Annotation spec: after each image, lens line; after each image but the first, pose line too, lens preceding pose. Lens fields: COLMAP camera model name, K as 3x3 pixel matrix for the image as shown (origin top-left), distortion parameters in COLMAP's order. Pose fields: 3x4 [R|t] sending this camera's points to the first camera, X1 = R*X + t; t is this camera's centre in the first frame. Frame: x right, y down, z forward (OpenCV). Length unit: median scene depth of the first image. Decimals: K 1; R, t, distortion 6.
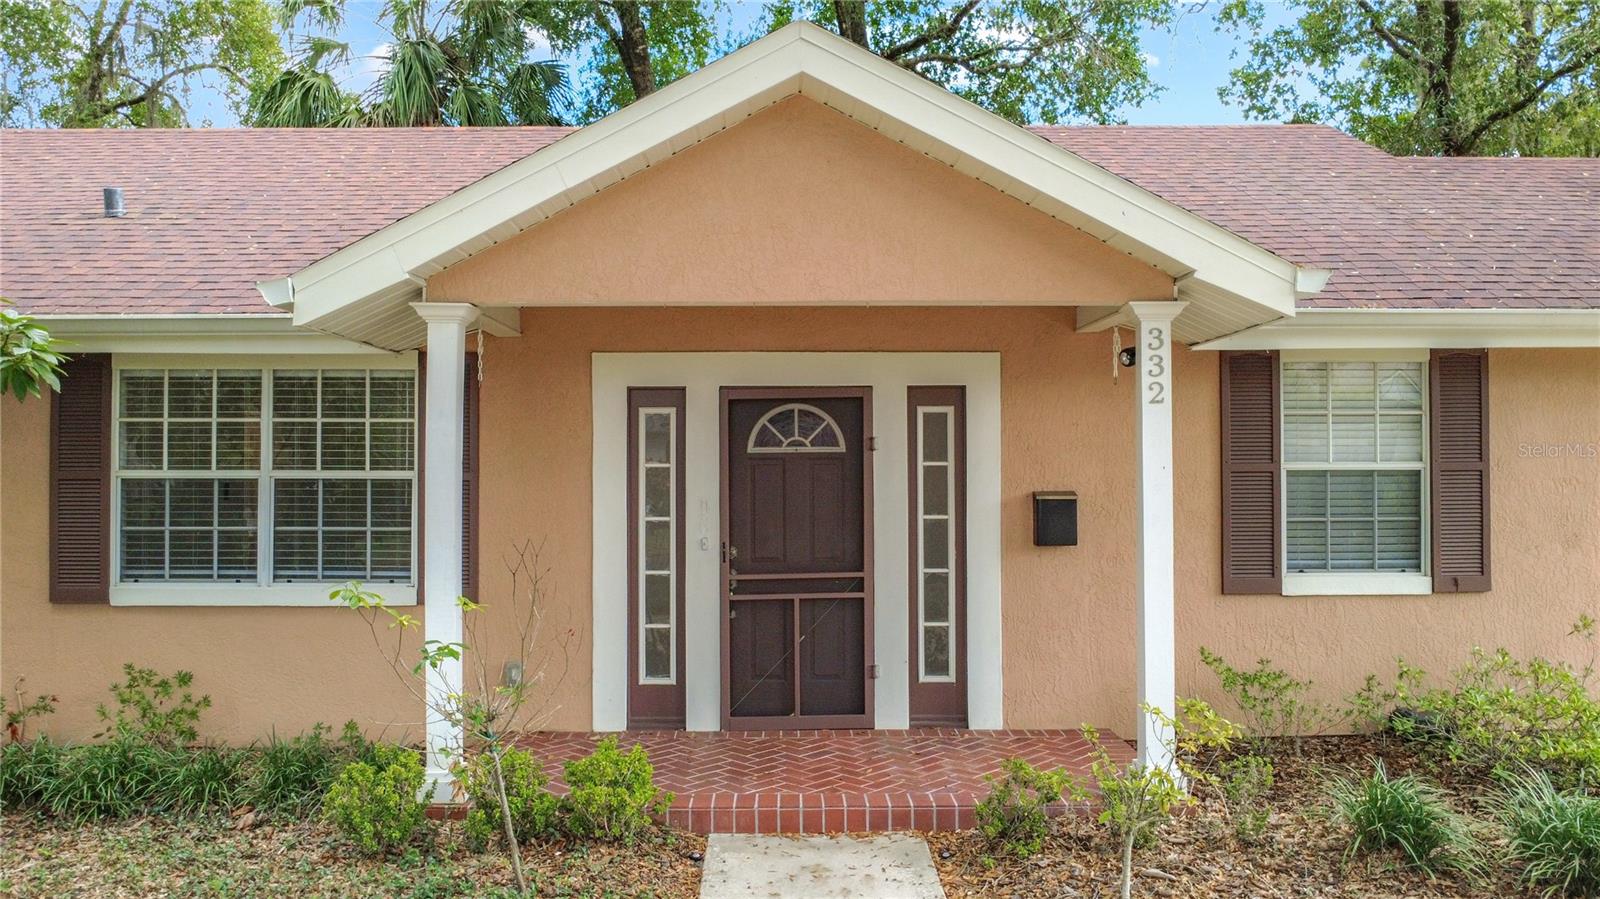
lens RADIAL K [[1207.3, 0, 800.2], [0, 1207.3, 455.2], [0, 0, 1]] dist [-0.024327, 0.013654]
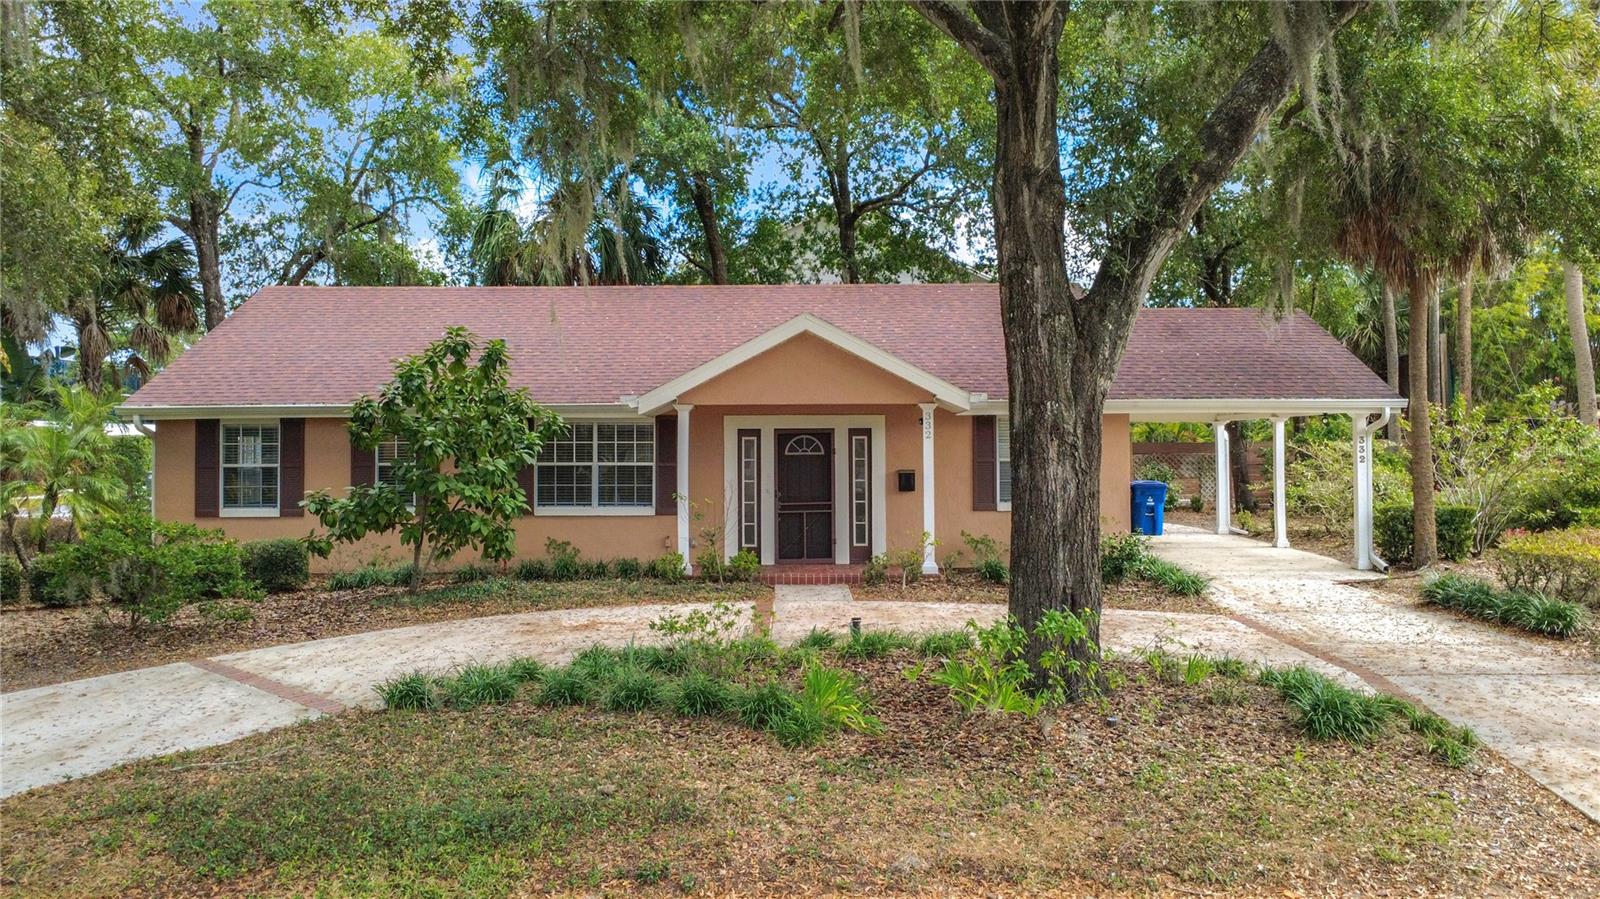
lens RADIAL K [[1207.3, 0, 806.4], [0, 1207.3, 445.8], [0, 0, 1]] dist [-0.024327, 0.013654]
pose [[0.999993, -0.002086, -0.003130, 0.008667], [0.002077, 0.999994, -0.002808, -0.013575], [0.003136, 0.002801, 0.999991, -1.531859]]
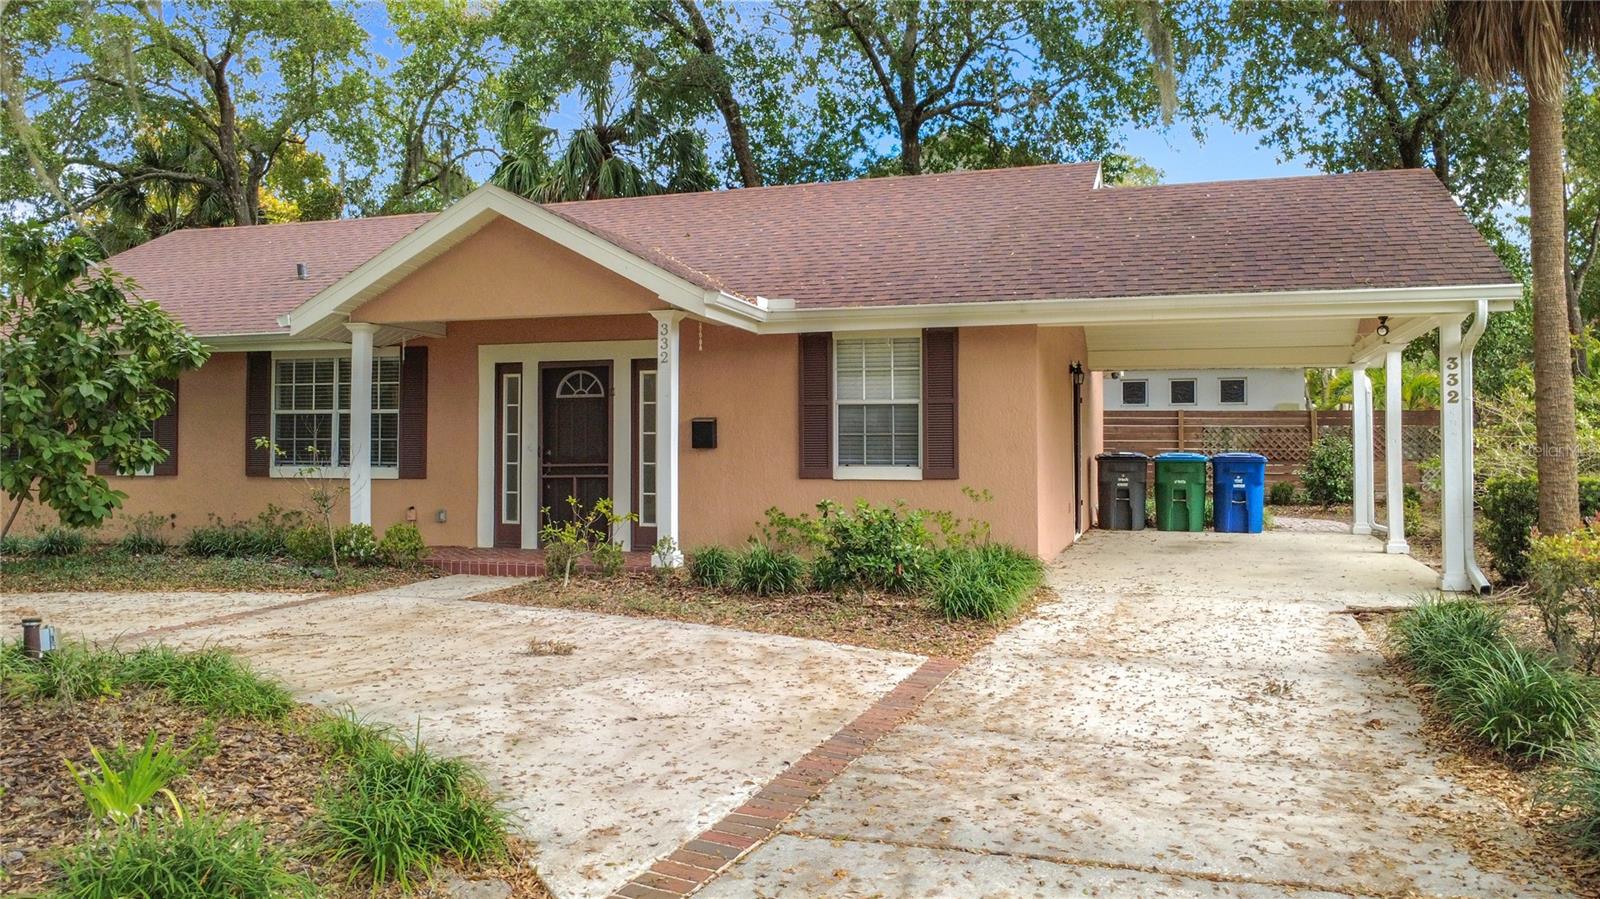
lens RADIAL K [[1207.3, 0, 795.8], [0, 1207.3, 443.7], [0, 0, 1]] dist [-0.024327, 0.013654]
pose [[0.945774, 0.001274, -0.324824, 0.898344], [-0.003387, 0.999977, -0.005942, 0.077282], [0.324808, 0.006720, 0.945756, -0.606528]]
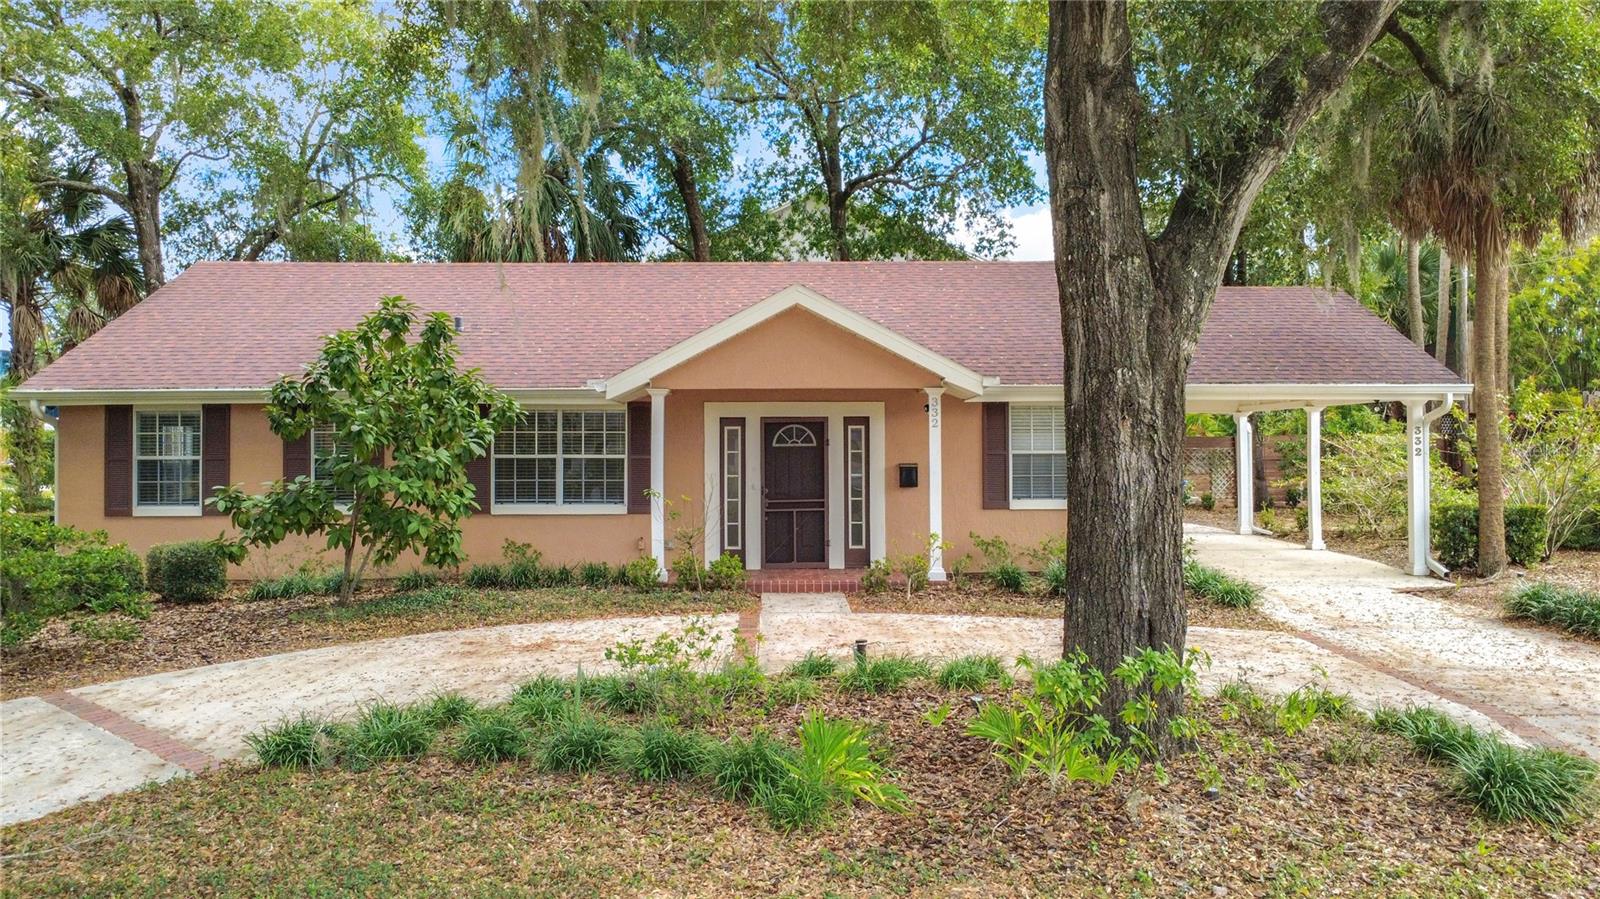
lens RADIAL K [[1207.3, 0, 791.6], [0, 1207.3, 457.4], [0, 0, 1]] dist [-0.024327, 0.013654]
pose [[0.999994, -0.001456, -0.003098, -0.001557], [0.001483, 0.999959, 0.008938, -0.001745], [0.003085, -0.008943, 0.999955, -1.259004]]
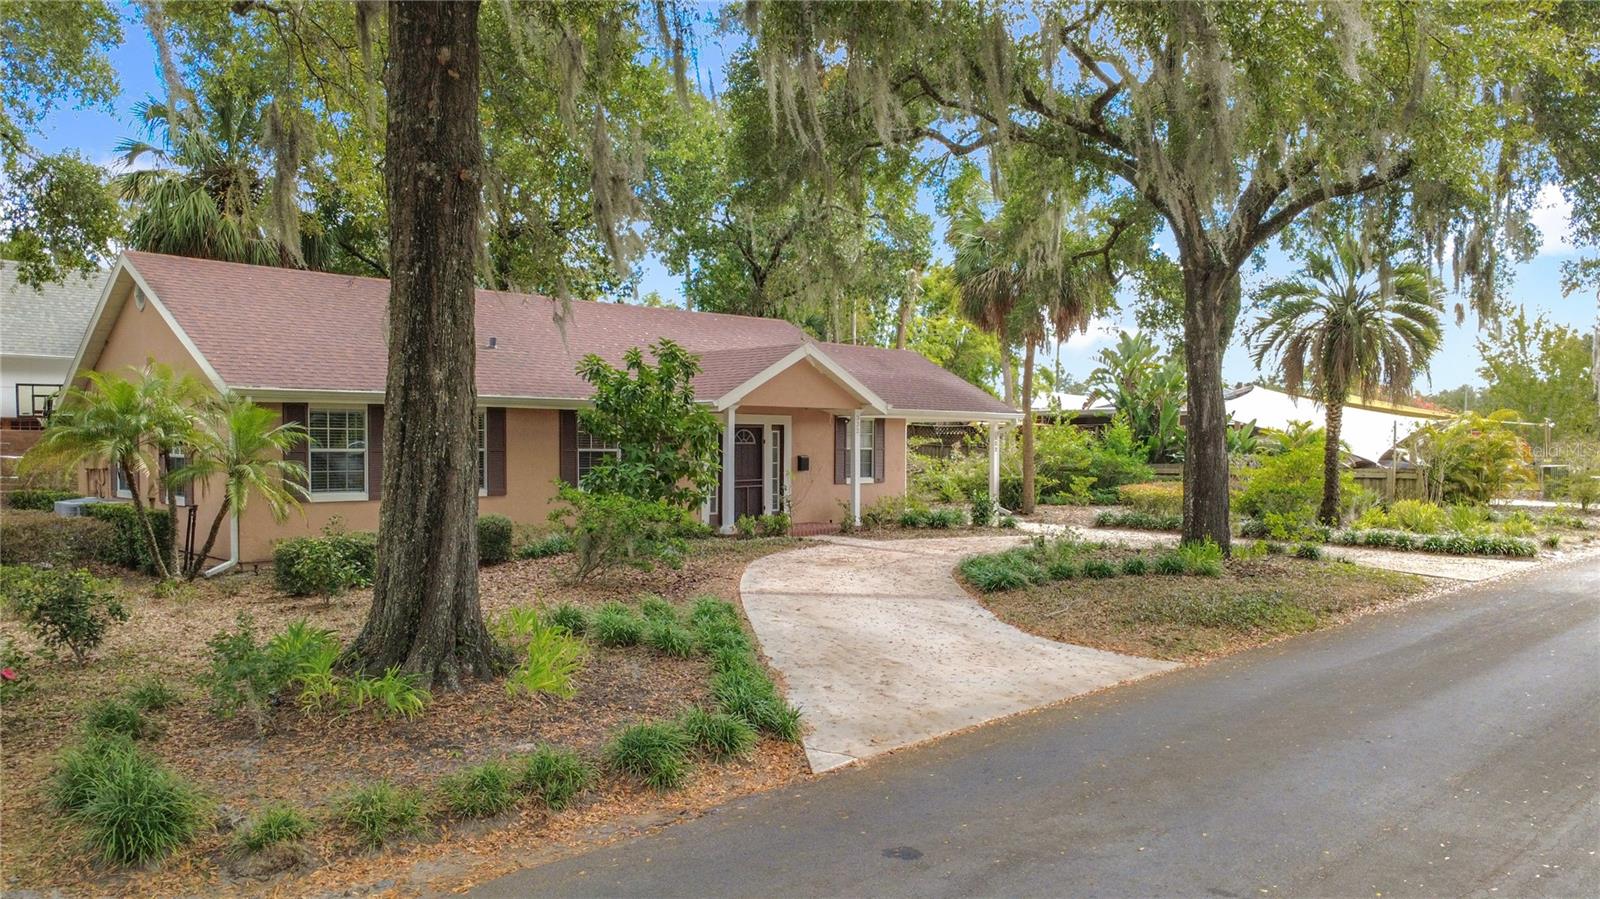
lens RADIAL K [[1207.3, 0, 797.5], [0, 1207.3, 450.9], [0, 0, 1]] dist [-0.024327, 0.013654]
pose [[0.728814, 0.001582, 0.684710, -2.205966], [-0.005889, 0.999975, 0.003958, 0.004111], [-0.684686, -0.006917, 0.728805, -1.553199]]
